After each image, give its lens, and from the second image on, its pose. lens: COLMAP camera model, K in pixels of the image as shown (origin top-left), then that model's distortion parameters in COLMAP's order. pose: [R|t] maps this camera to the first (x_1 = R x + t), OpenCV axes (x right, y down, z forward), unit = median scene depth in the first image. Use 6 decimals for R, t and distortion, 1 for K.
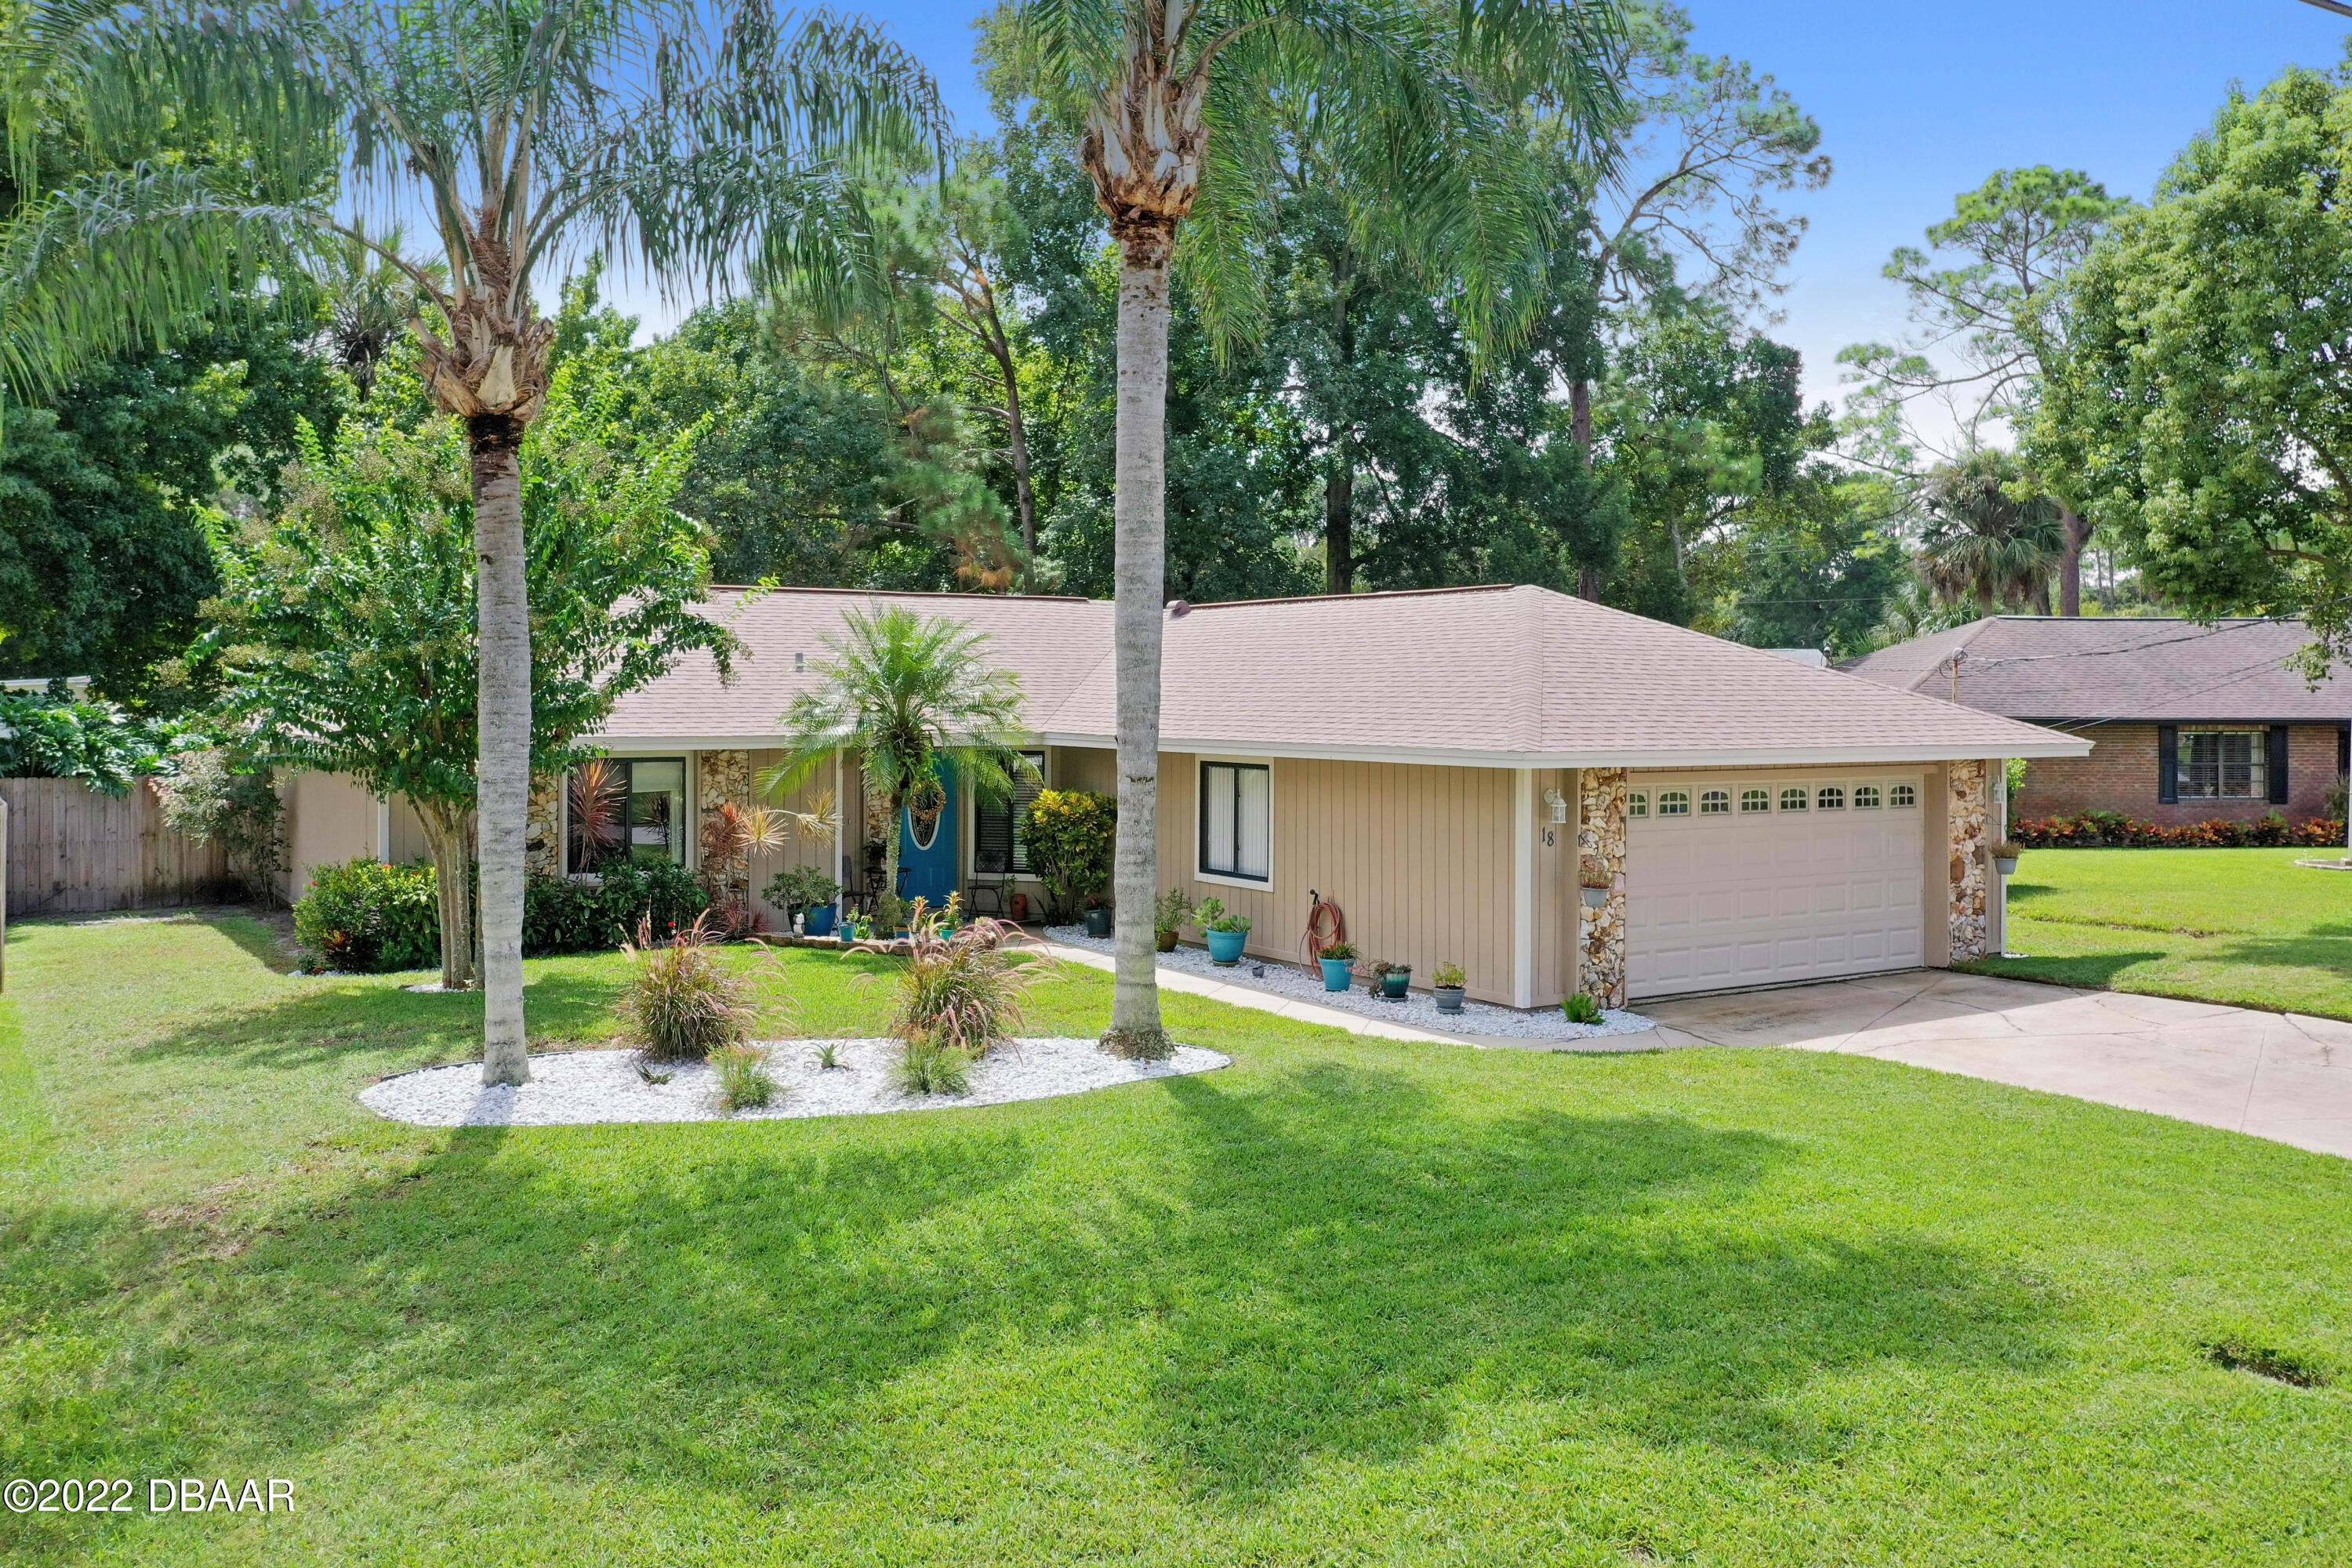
lens RADIAL K [[1900.4, 0, 1173.5], [0, 1900.4, 784.9], [0, 0, 1]] dist [-0.009222, -0.000927]
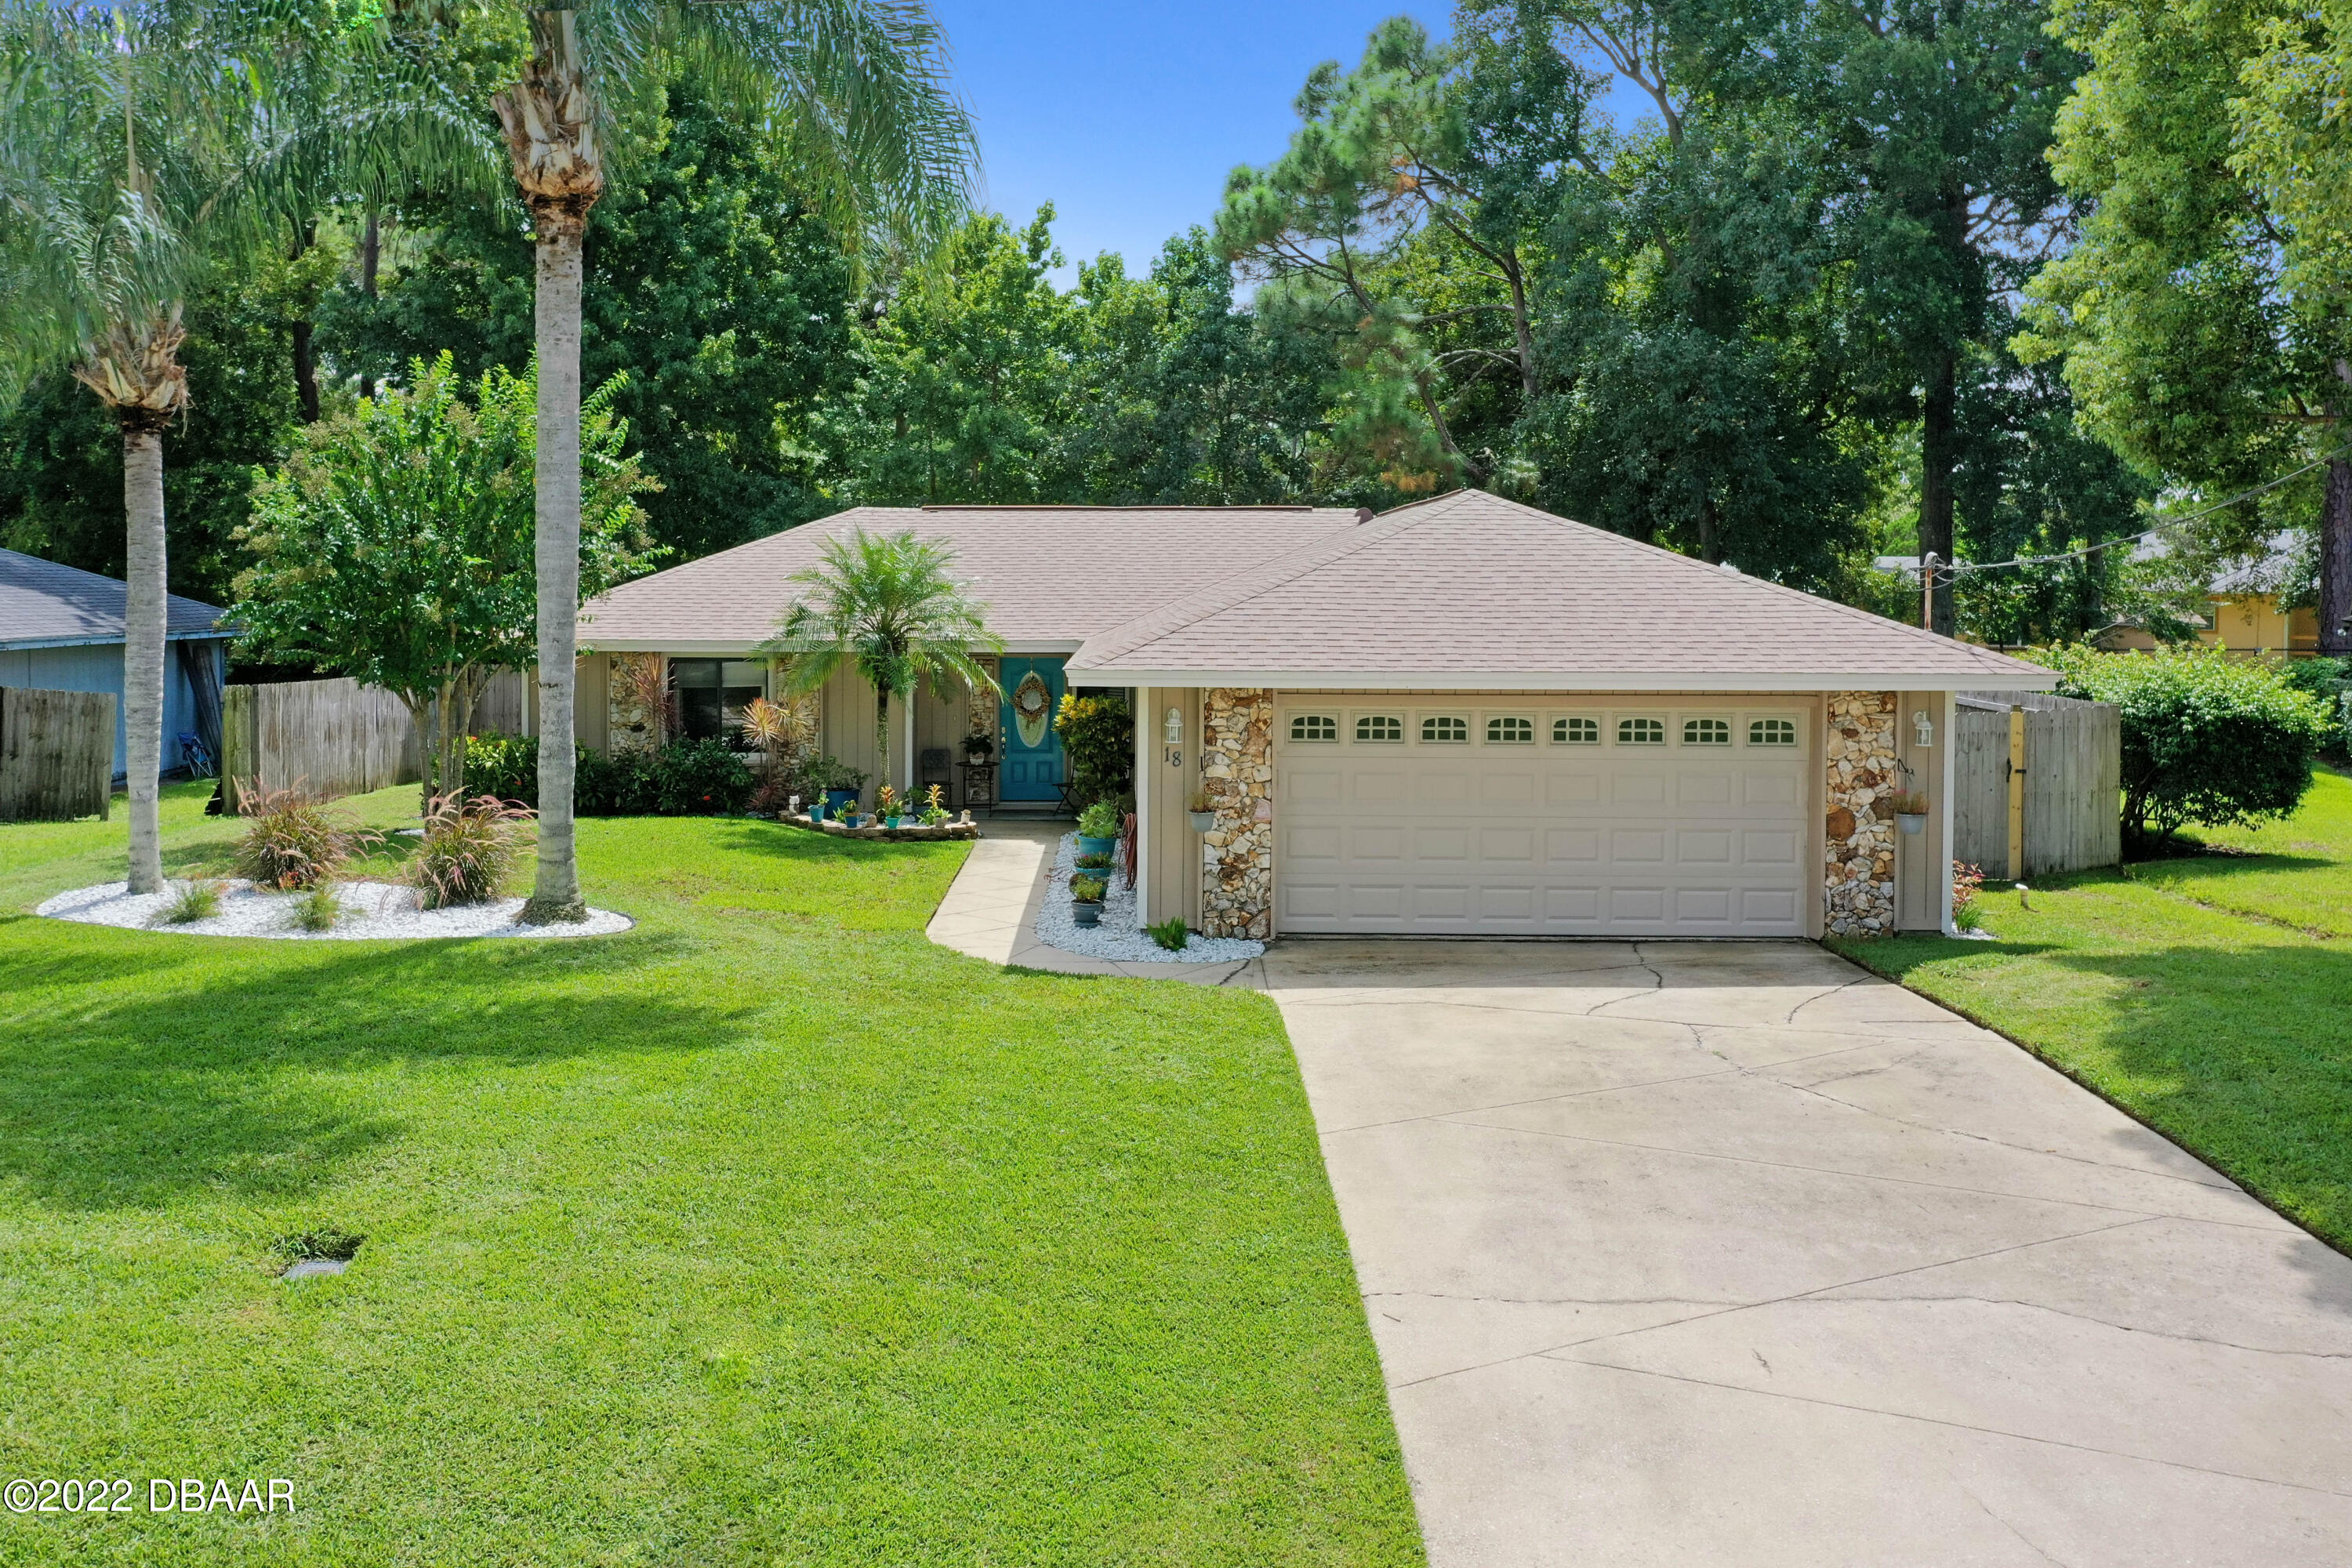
lens RADIAL K [[1900.4, 0, 1172.9], [0, 1900.4, 776.8], [0, 0, 1]] dist [-0.009222, -0.000927]
pose [[0.835213, 0.053252, -0.547342, 0.638360], [-0.025269, 0.997965, 0.058536, -0.017283], [0.549346, -0.035059, 0.834859, 0.156354]]
